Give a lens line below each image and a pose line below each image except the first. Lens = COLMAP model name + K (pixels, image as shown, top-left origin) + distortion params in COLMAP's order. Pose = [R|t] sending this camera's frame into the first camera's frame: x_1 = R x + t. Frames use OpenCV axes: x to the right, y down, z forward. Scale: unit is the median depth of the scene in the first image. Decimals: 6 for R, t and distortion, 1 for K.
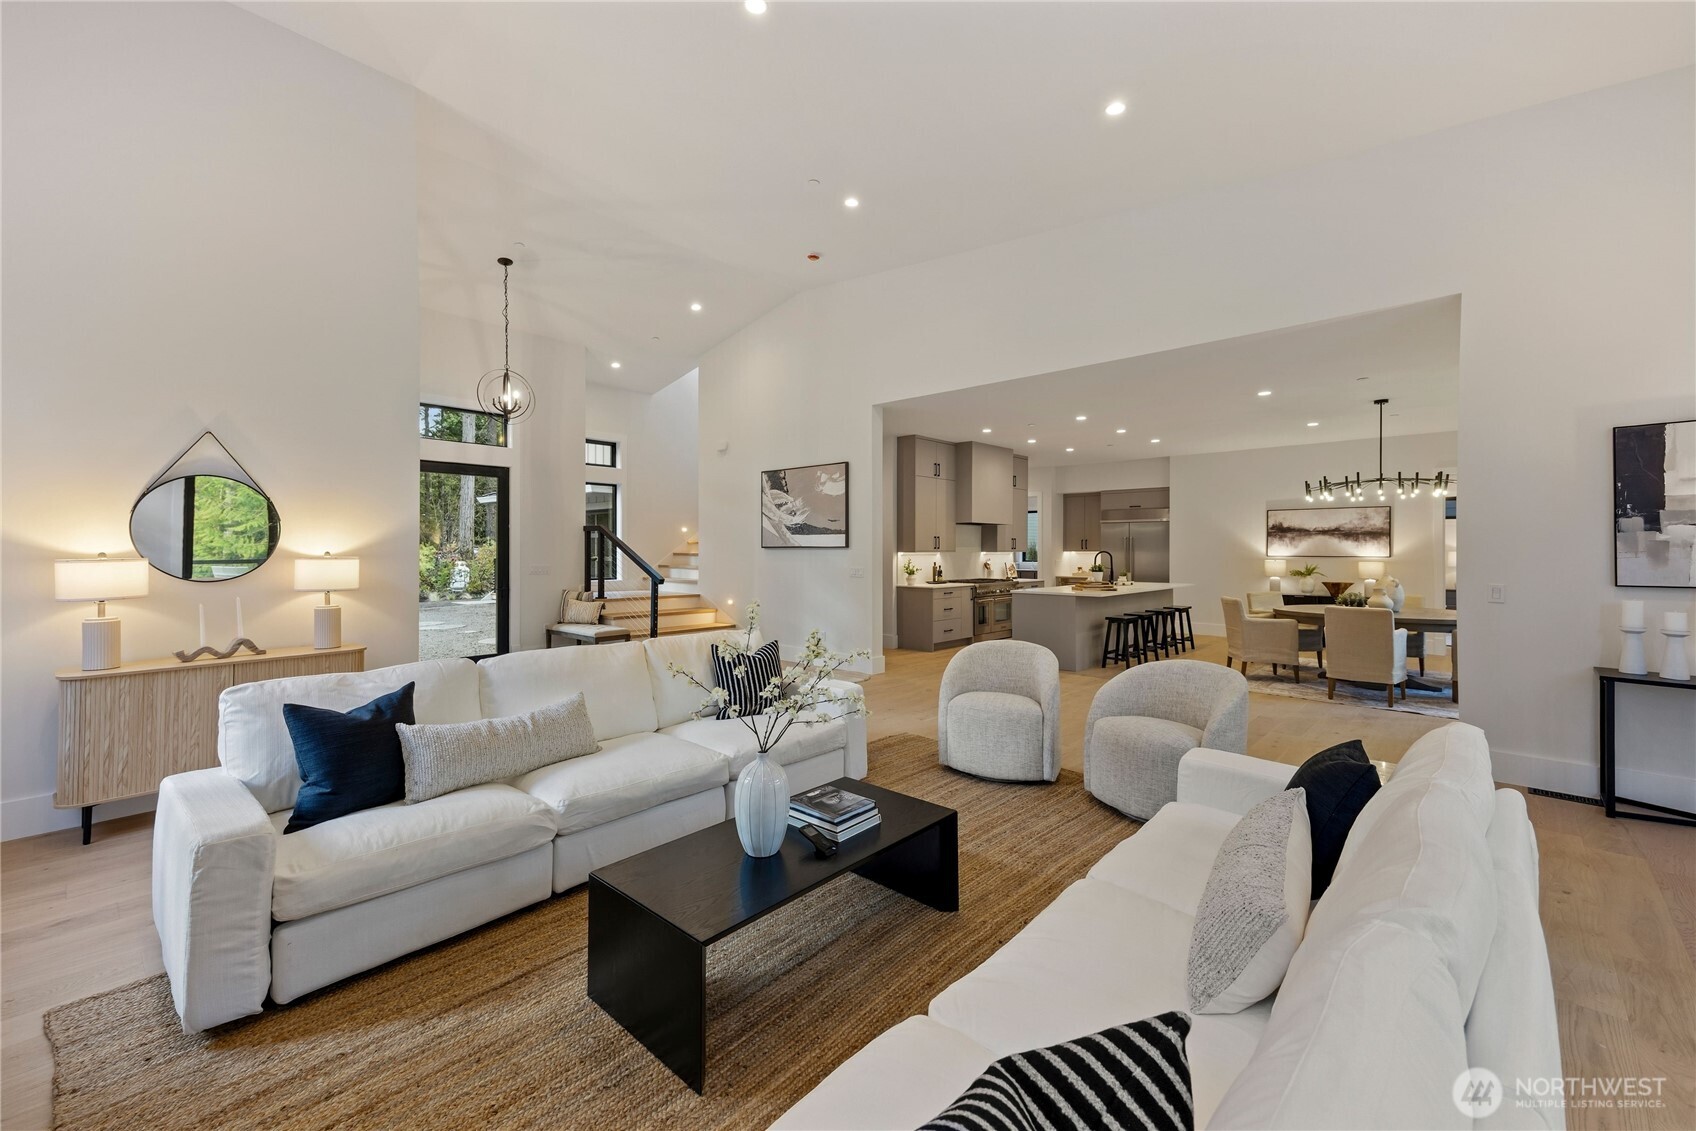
lens RADIAL K [[703.0, 0, 846.3], [0, 703.0, 559.3], [0, 0, 1]] dist [0.001025, 0.000023]
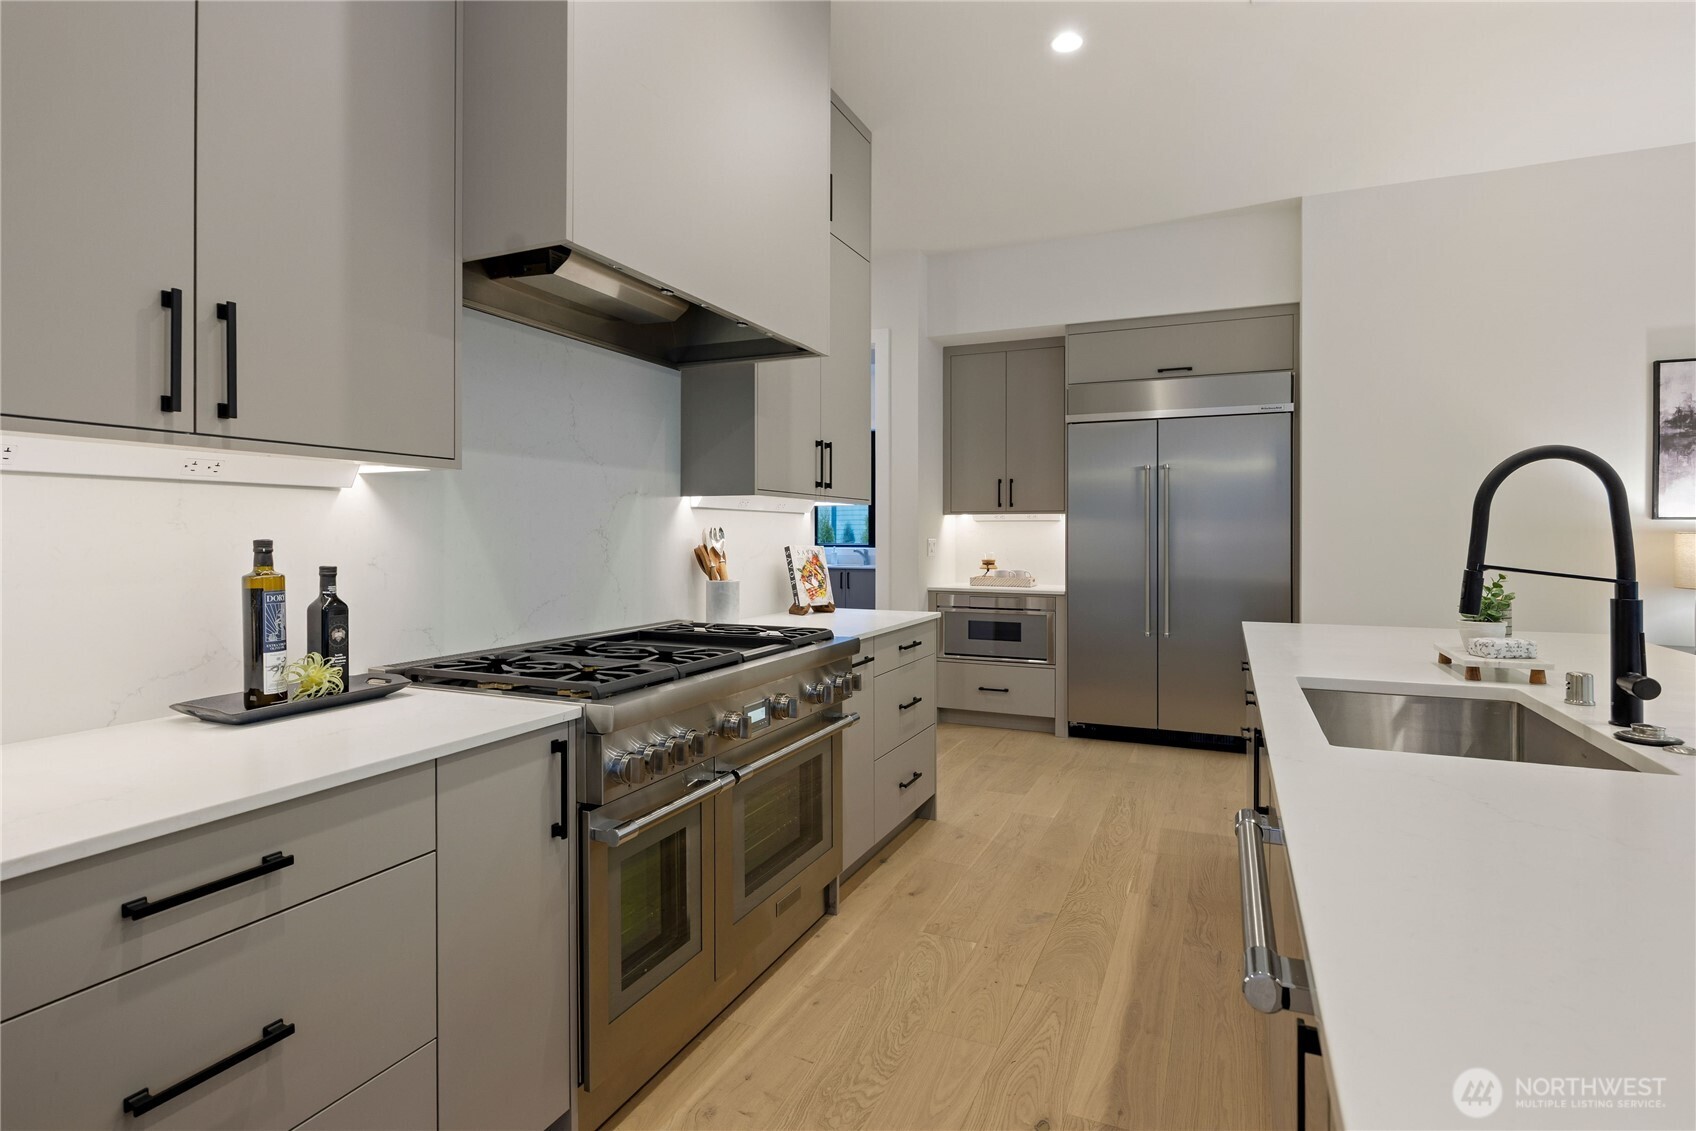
lens RADIAL K [[825.9, 0, 869.9], [0, 825.9, 530.1], [0, 0, 1]] dist [0.003074, -0.002718]
pose [[0.940245, 0.001540, 0.340495, 0.174408], [0.006511, 0.999726, -0.022501, 0.006136], [-0.340436, 0.023374, 0.939977, 0.808976]]
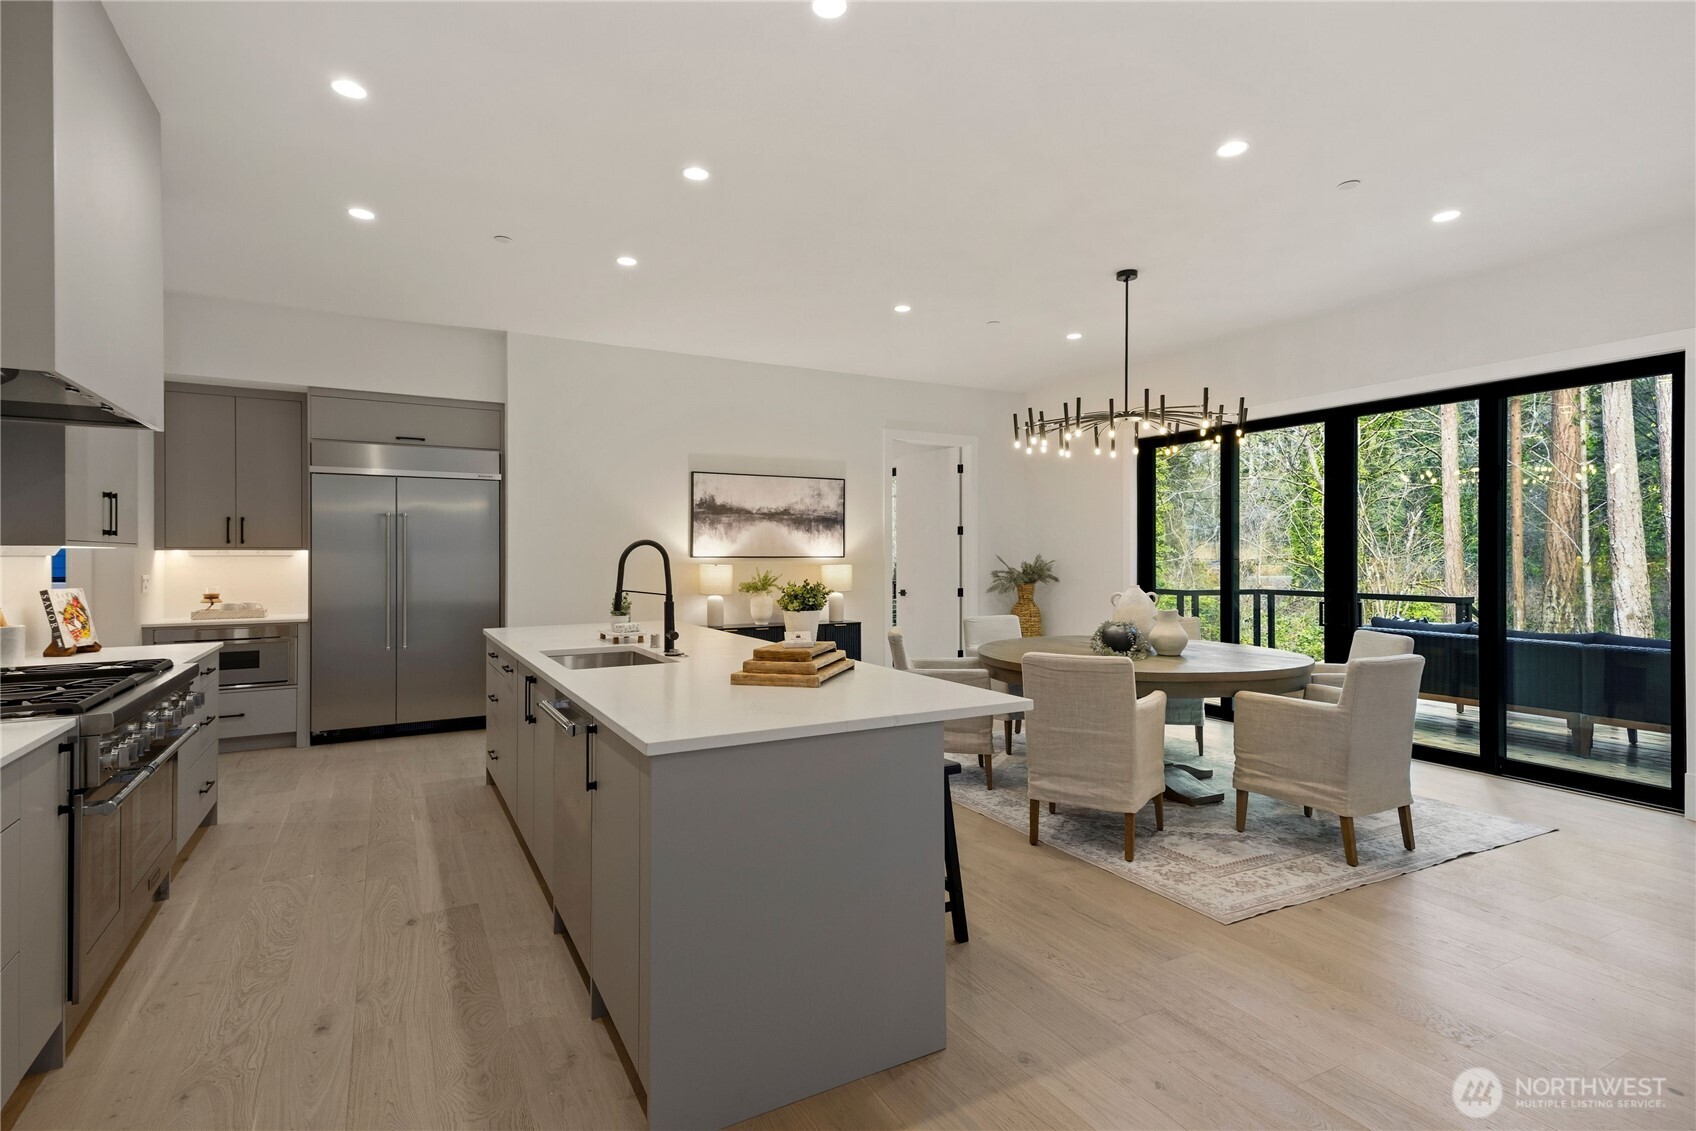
lens RADIAL K [[825.9, 0, 856.9], [0, 825.9, 560.1], [0, 0, 1]] dist [0.003074, -0.002718]
pose [[0.282626, -0.009552, 0.959183, 0.025273], [0.019555, 0.999800, 0.004195, -0.002316], [-0.959031, 0.017571, 0.282756, 0.719152]]
